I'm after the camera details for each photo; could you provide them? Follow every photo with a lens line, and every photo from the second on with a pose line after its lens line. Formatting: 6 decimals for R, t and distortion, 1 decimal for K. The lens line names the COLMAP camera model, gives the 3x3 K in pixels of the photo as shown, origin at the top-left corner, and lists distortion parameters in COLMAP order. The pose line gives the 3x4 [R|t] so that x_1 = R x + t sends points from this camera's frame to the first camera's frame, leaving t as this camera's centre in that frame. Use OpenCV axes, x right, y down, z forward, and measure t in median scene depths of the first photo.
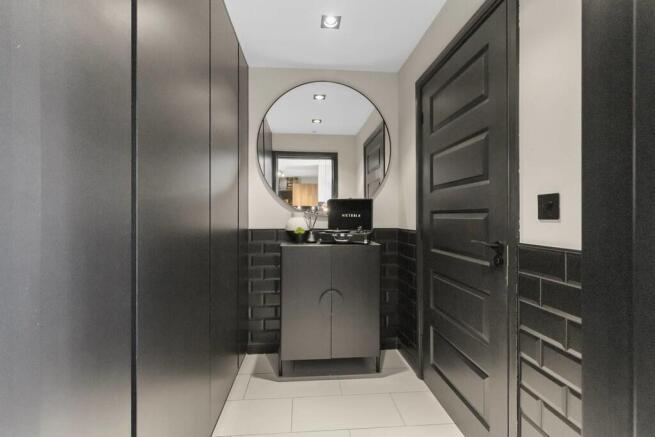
lens RADIAL K [[304.4, 0, 327.5], [0, 304.4, 218.5], [0, 0, 1]] dist [-0.000105, 0.000244]
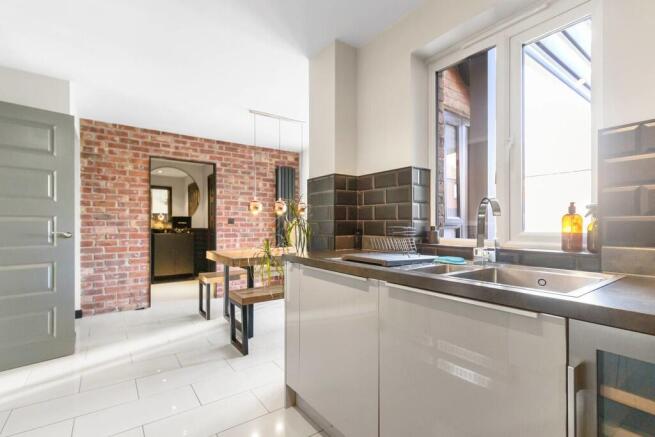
lens RADIAL K [[303.1, 0, 328.3], [0, 303.1, 224.6], [0, 0, 1]] dist [0.001722, 0.000292]
pose [[0.854481, 0.000345, 0.519482, -0.192291], [0.002005, 0.999990, -0.003962, 0.016644], [-0.519479, 0.004427, 0.854472, -1.764774]]
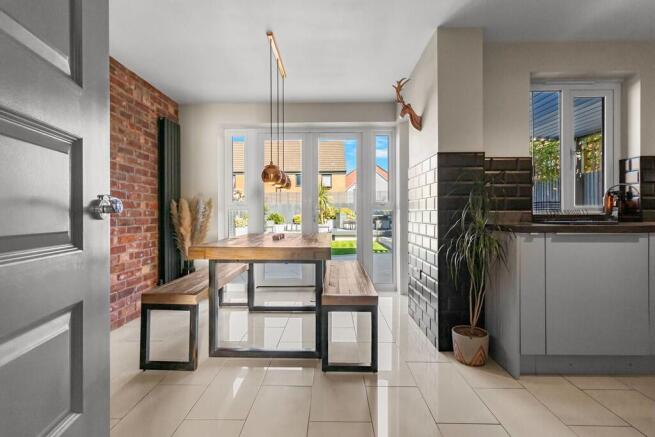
lens RADIAL K [[306.2, 0, 327.2], [0, 306.2, 215.0], [0, 0, 1]] dist [-0.000031, -0.000002]
pose [[0.101349, -0.001088, 0.994850, -0.692178], [0.007584, 0.999971, 0.000321, 0.053270], [-0.994822, 0.007512, 0.101355, -0.699011]]
